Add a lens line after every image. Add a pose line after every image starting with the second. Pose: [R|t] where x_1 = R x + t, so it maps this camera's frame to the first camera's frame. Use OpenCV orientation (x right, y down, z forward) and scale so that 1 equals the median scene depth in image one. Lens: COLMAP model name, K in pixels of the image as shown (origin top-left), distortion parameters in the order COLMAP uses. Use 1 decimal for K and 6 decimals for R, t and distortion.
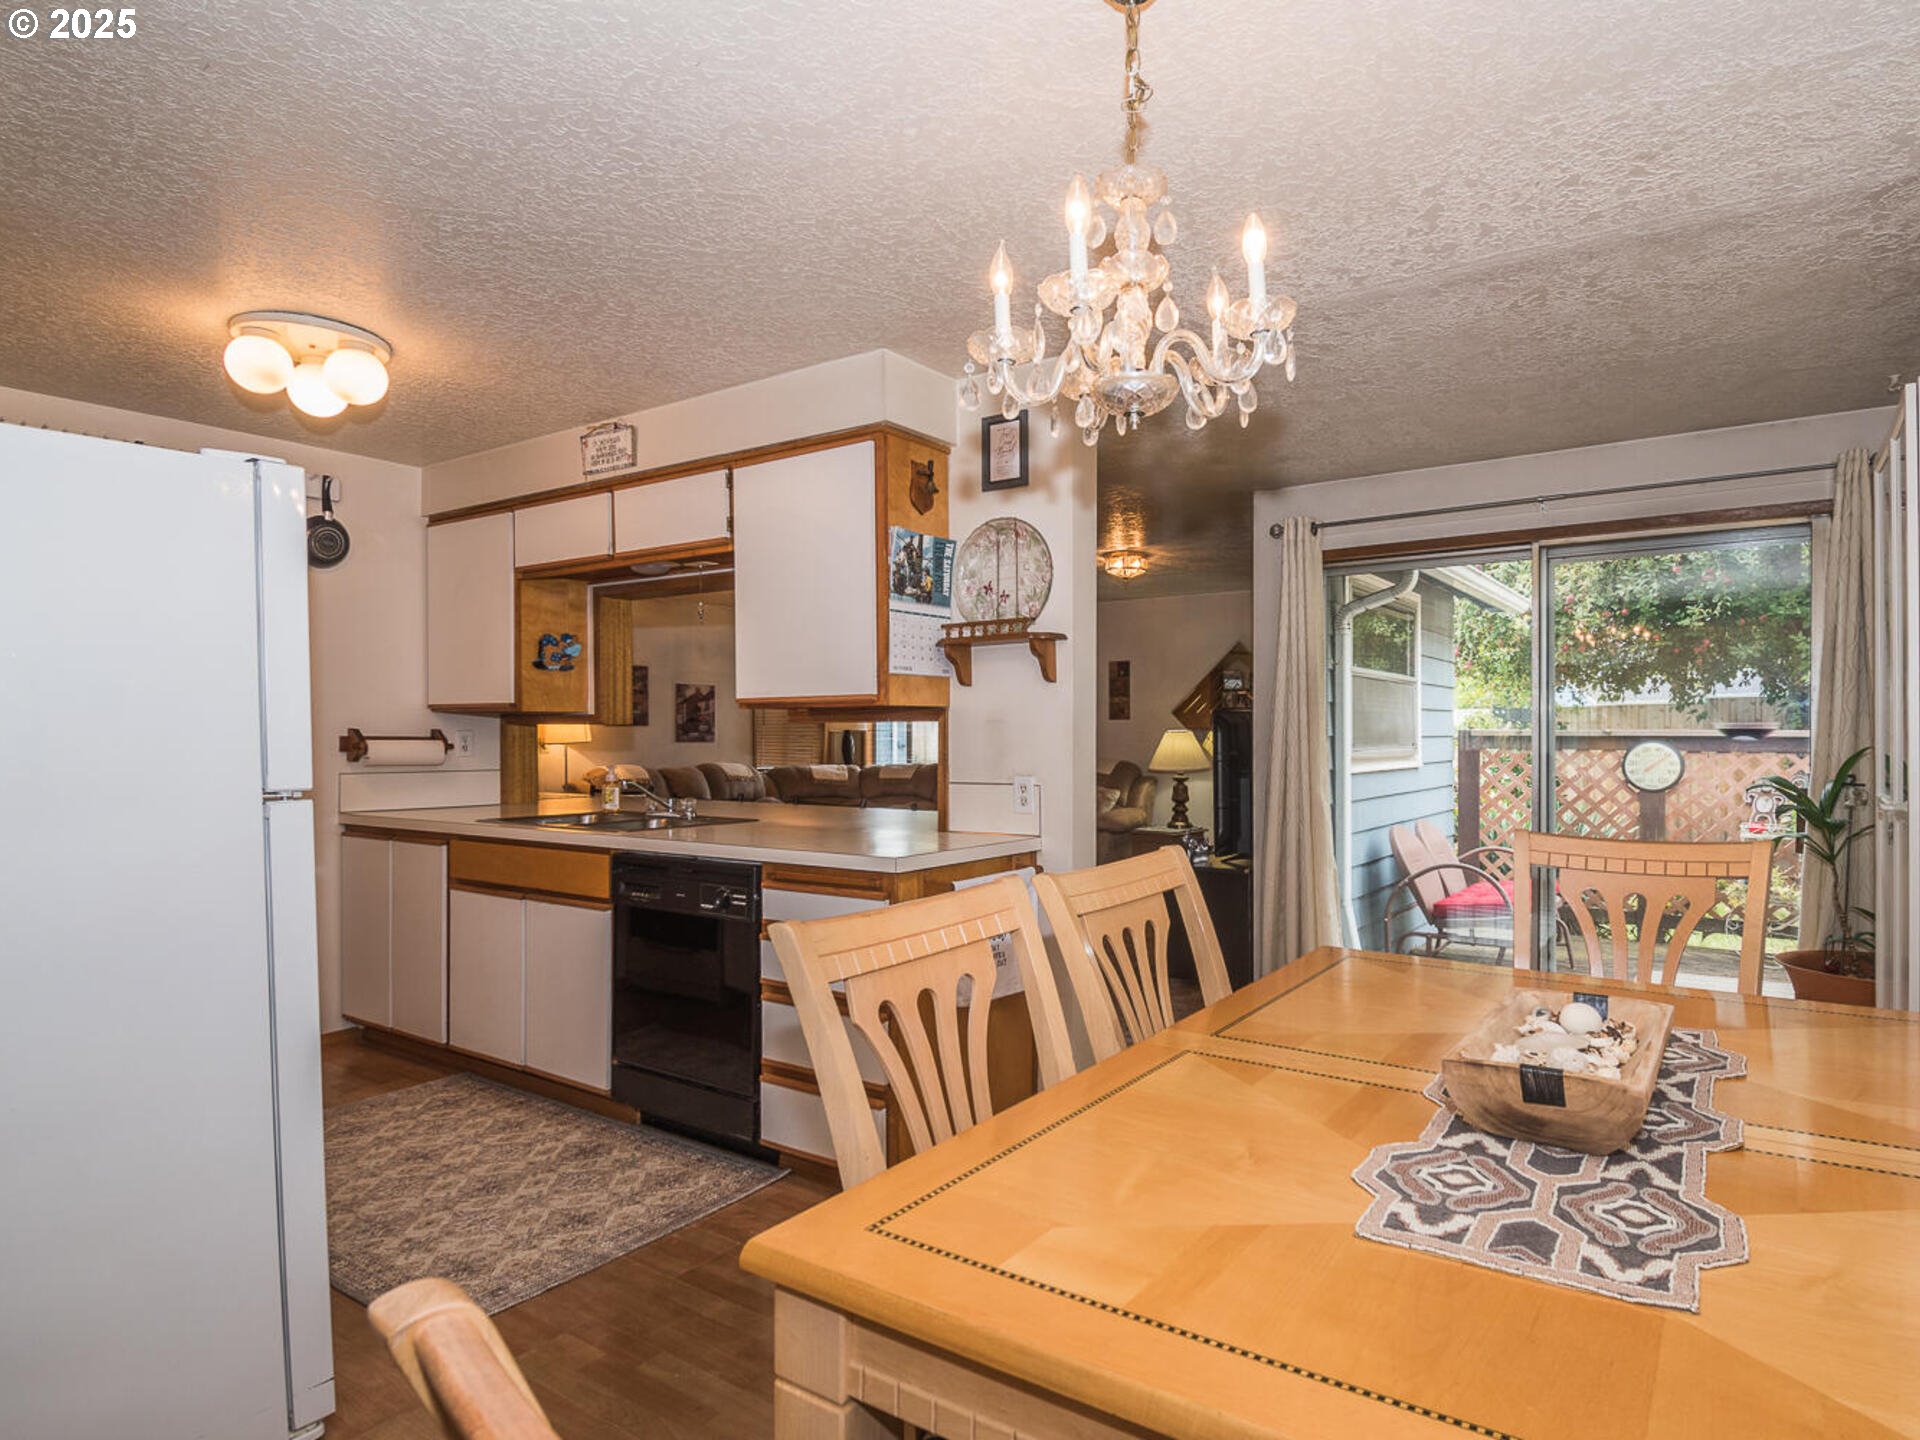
lens RADIAL K [[1101.9, 0, 1151.9], [0, 1101.9, 735.8], [0, 0, 1]] dist [0.032837, -0.034651]
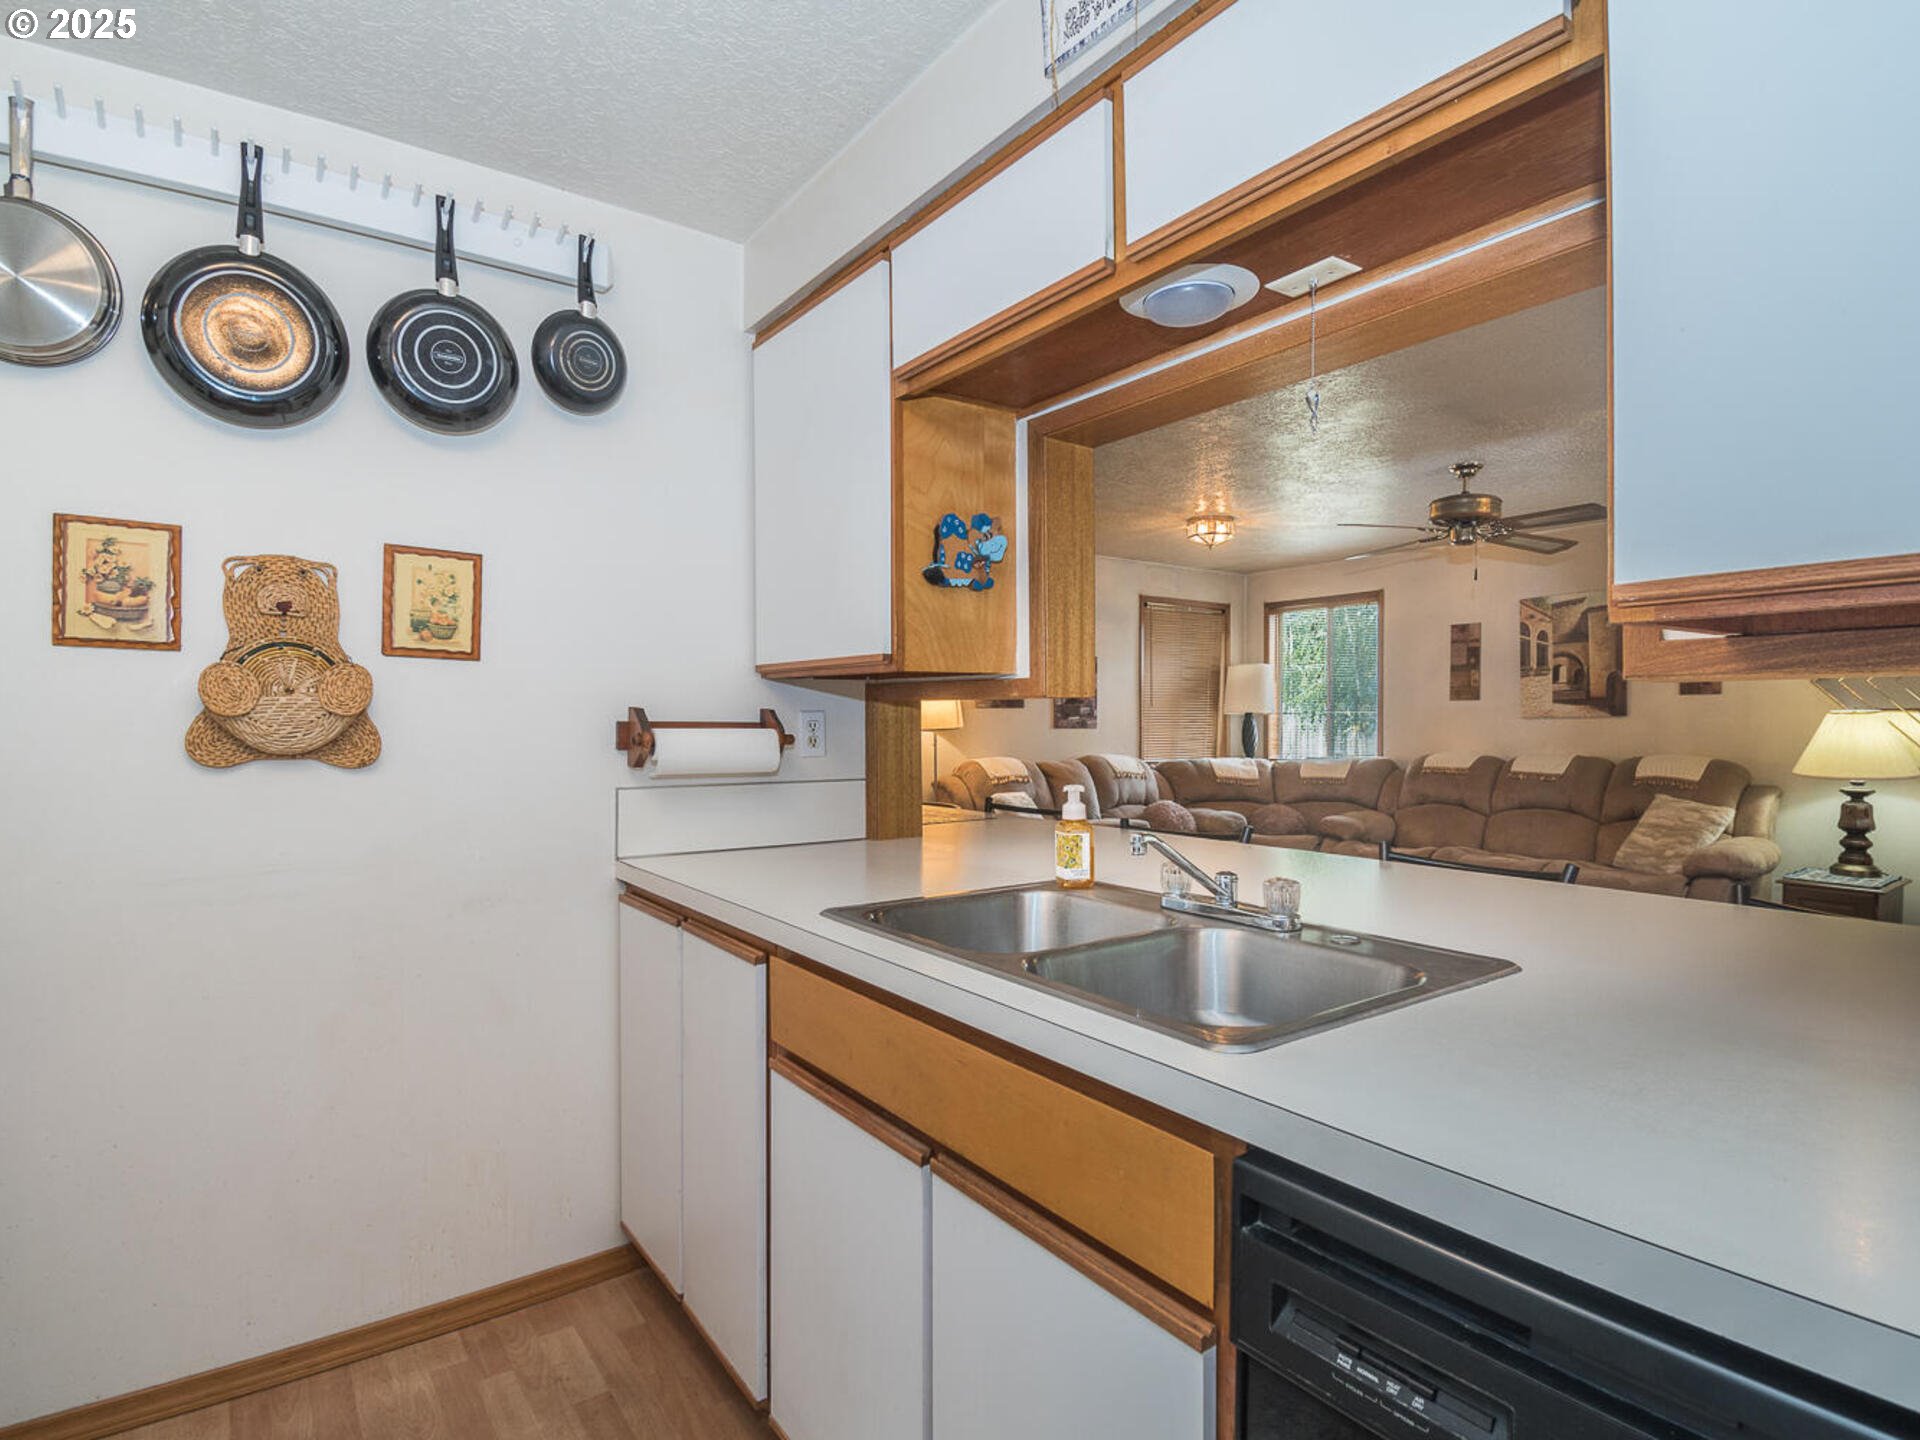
lens RADIAL K [[1049.9, 0, 956.0], [0, 1049.9, 729.8], [0, 0, 1]] dist [0.018607, -0.030276]
pose [[0.904941, 0.002346, -0.425531, -0.333984], [0.001553, 0.999960, 0.008816, 0.000154], [0.425534, -0.008638, 0.904901, 0.562691]]
